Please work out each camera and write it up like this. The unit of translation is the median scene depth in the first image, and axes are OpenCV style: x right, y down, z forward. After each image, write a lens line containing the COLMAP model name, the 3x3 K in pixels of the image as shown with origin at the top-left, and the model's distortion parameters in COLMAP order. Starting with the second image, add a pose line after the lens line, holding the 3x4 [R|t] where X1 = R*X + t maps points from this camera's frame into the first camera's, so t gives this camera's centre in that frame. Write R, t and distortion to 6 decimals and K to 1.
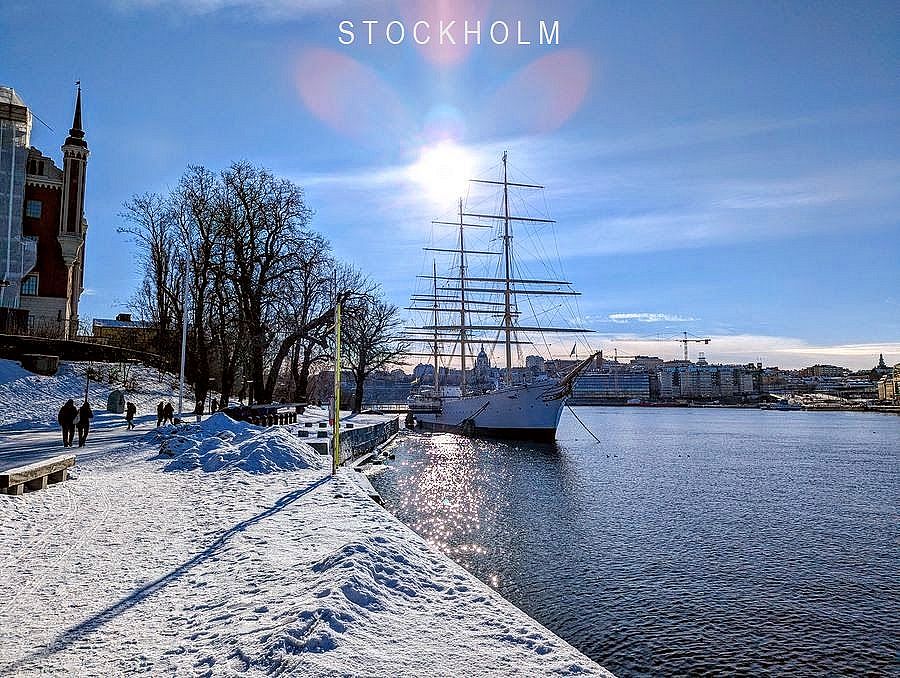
lens RADIAL K [[643.1, 0, 448.6], [0, 643.1, 337.4], [0, 0, 1]] dist [0.005030, -0.007052]
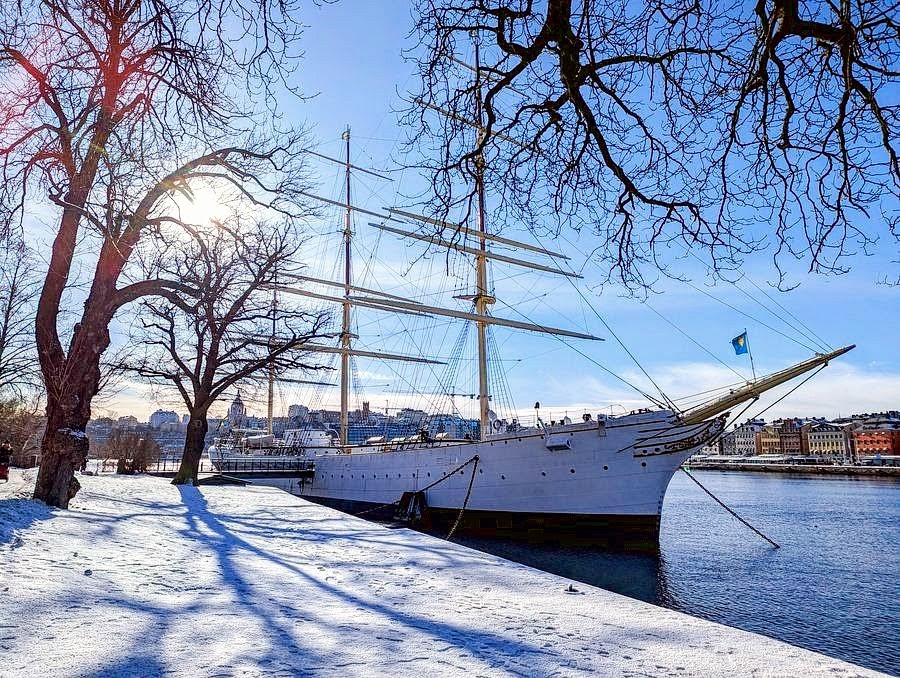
lens RADIAL K [[643.1, 0, 452.4], [0, 643.1, 338.4], [0, 0, 1]] dist [0.005030, -0.007052]
pose [[0.920676, 0.079319, 0.382183, -0.073576], [-0.047788, 0.994675, -0.091315, 0.027948], [-0.387391, 0.065808, 0.919564, 0.275807]]
